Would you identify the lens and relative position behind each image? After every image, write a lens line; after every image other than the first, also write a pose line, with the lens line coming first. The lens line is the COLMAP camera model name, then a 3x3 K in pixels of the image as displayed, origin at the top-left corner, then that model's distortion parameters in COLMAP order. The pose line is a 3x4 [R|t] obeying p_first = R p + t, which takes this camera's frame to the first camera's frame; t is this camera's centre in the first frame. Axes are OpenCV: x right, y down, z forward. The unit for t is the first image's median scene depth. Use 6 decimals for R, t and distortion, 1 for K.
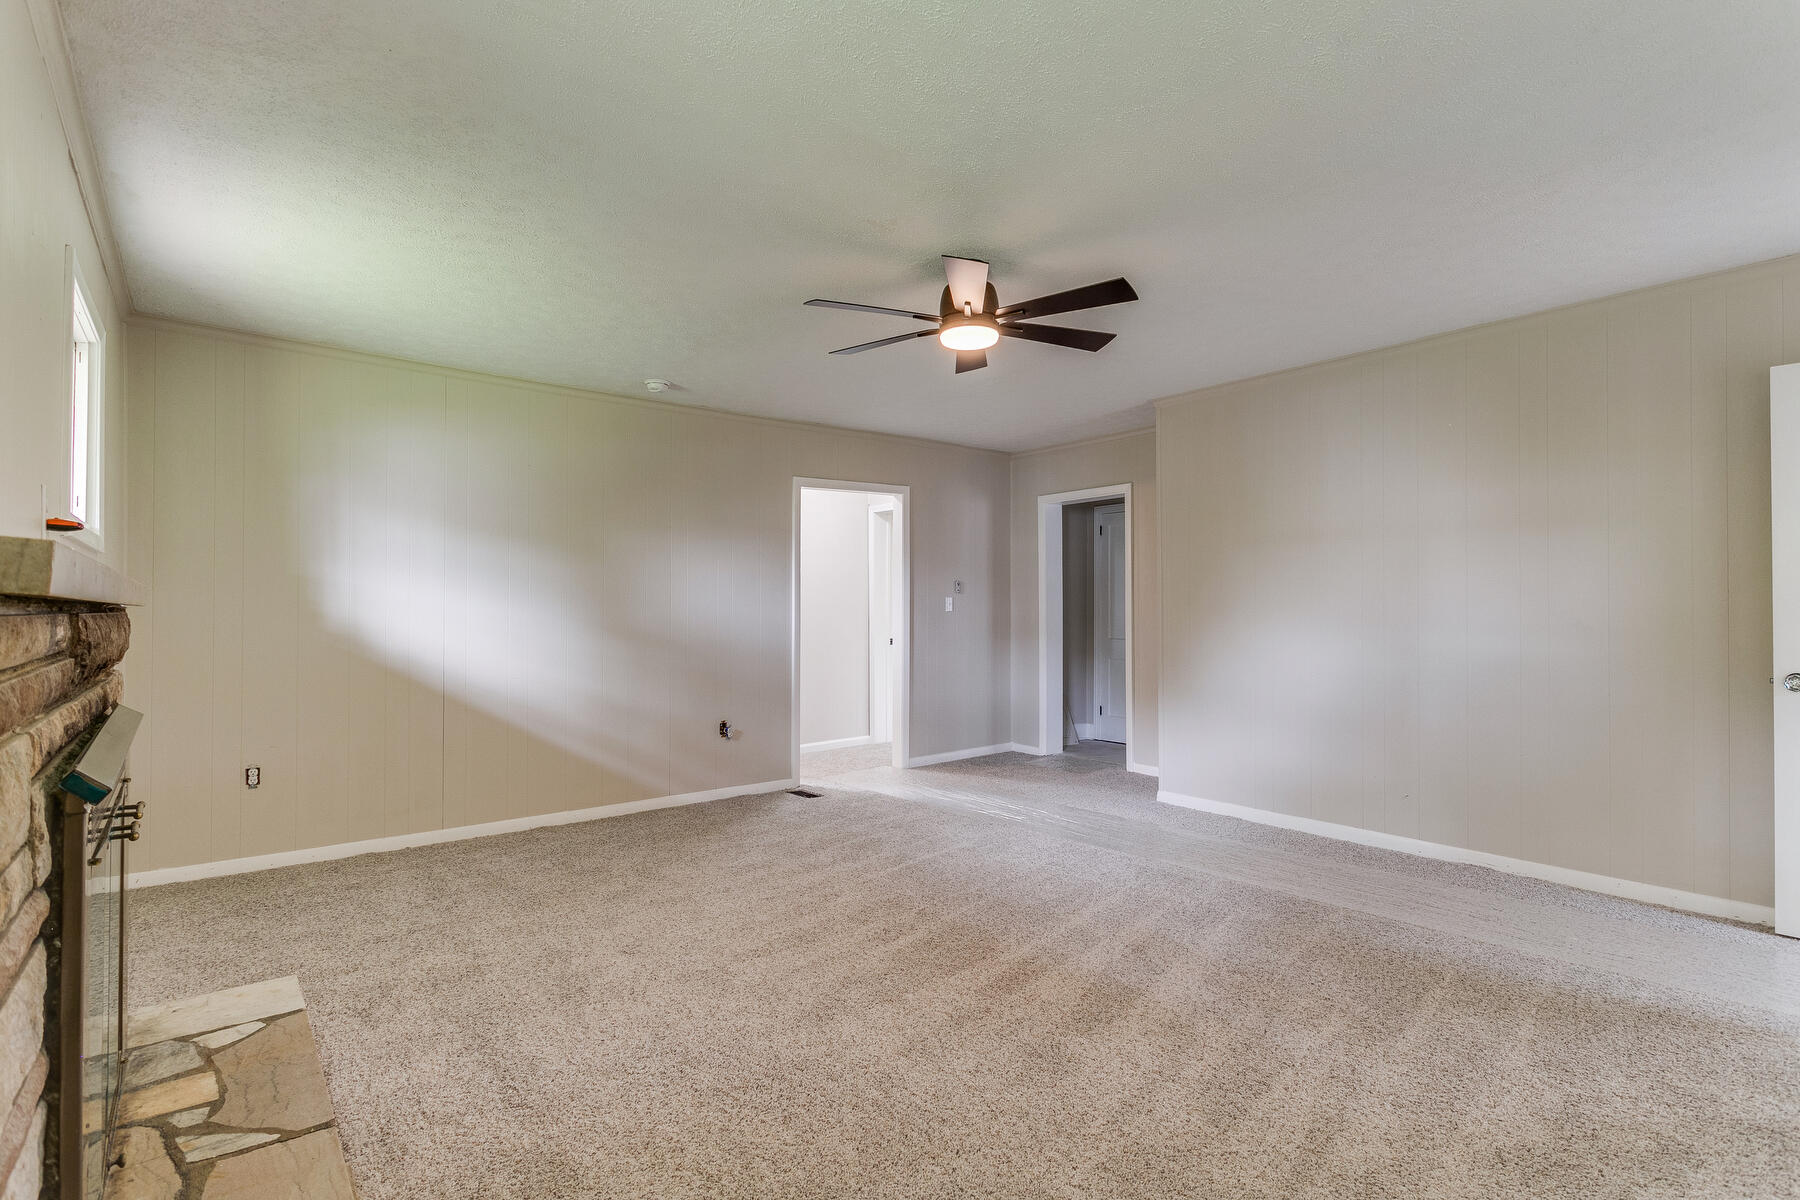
lens RADIAL K [[868.6, 0, 900.0], [0, 868.6, 600.0], [0, 0, 1]] dist [0.001651, 0.000139]
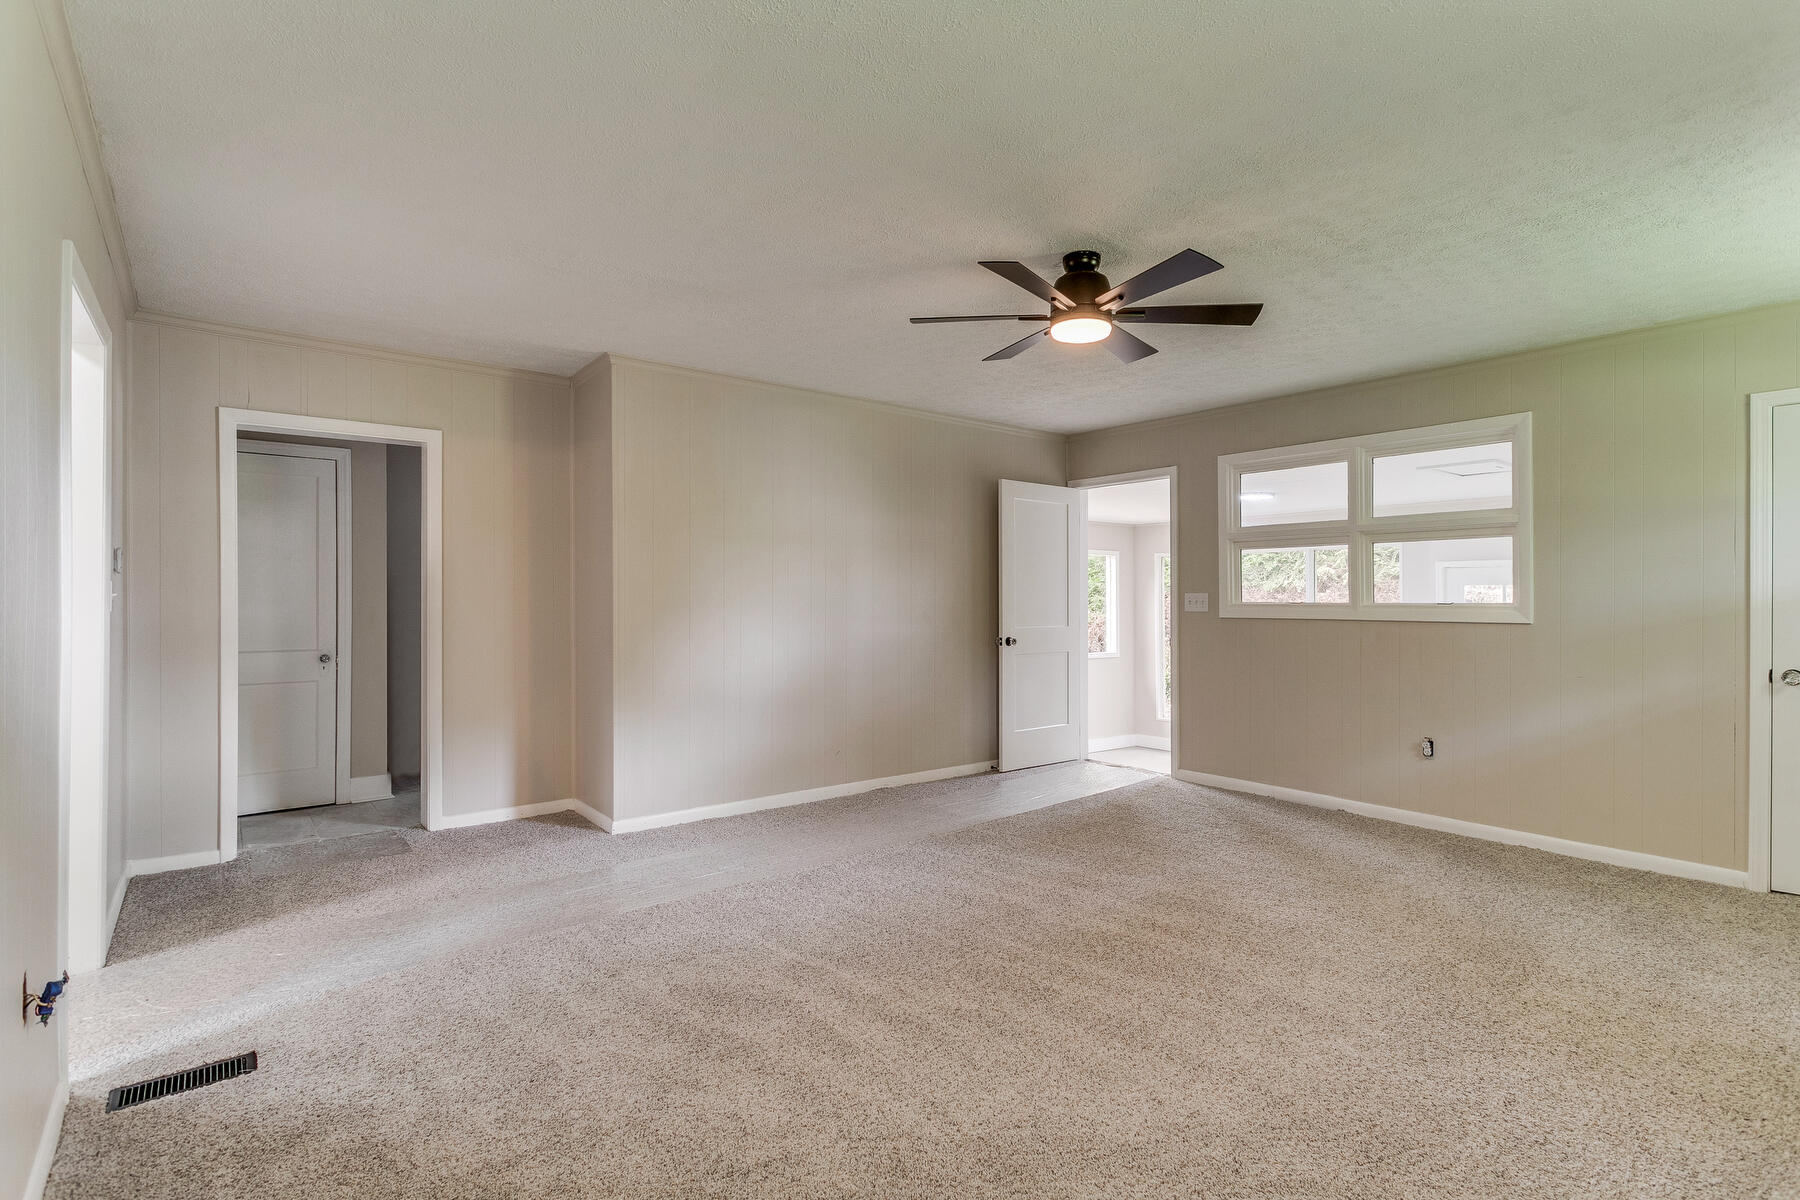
lens RADIAL K [[868.6, 0, 900.0], [0, 868.6, 600.0], [0, 0, 1]] dist [0.001651, 0.000139]
pose [[-0.003062, -0.000708, 0.999995, -0.829537], [-0.008650, 0.999962, 0.000682, -0.000401], [-0.999958, -0.008648, -0.003068, 1.095789]]
